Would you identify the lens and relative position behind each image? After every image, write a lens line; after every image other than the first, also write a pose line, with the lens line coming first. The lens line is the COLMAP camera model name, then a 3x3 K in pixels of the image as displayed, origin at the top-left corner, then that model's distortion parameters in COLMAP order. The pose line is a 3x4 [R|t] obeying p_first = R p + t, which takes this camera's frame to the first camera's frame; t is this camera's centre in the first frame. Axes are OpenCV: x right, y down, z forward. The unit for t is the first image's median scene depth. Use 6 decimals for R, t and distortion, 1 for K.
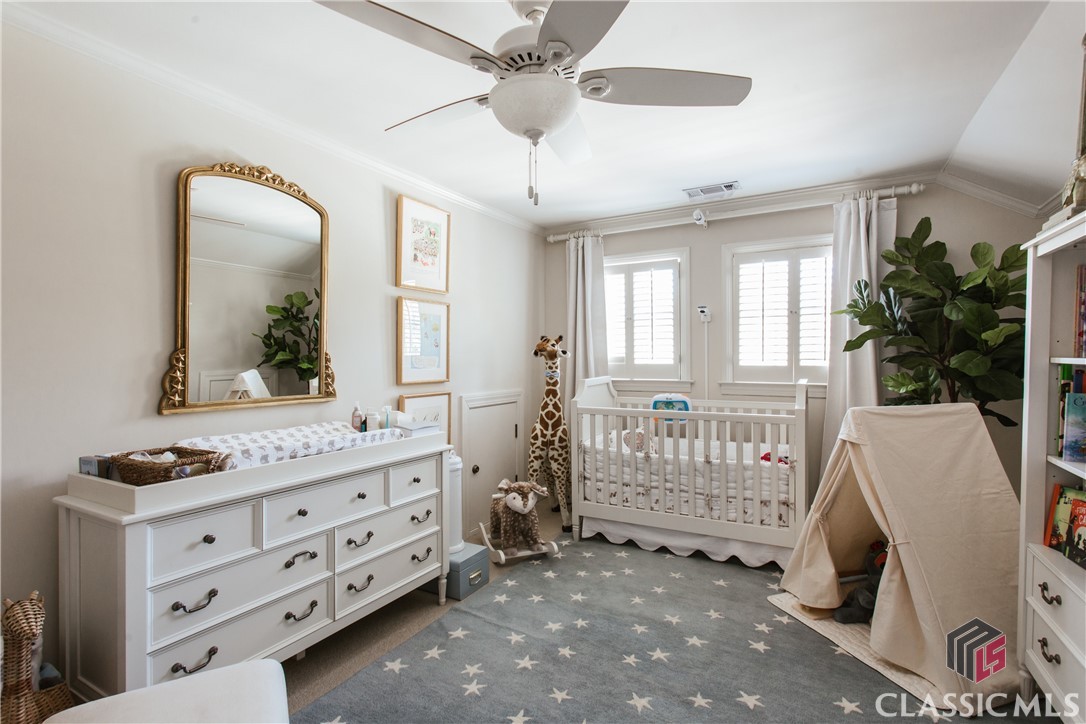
lens RADIAL K [[510.9, 0, 543.3], [0, 510.9, 363.6], [0, 0, 1]] dist [-0.001085, 0.000324]
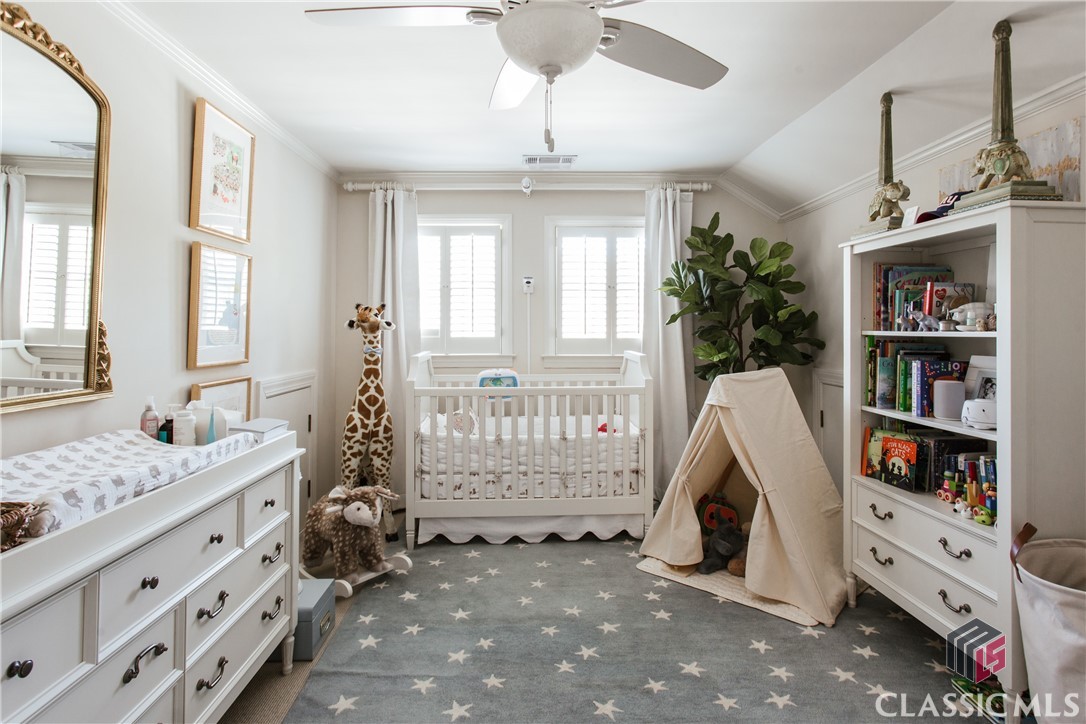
lens RADIAL K [[556.0, 0, 542.4], [0, 556.0, 313.8], [0, 0, 1]] dist [-0.011641, 0.003862]
pose [[0.858362, 0.016882, 0.512766, -0.270820], [0.004208, 0.999193, -0.039940, -0.001037], [-0.513027, 0.036441, 0.857599, 0.118772]]
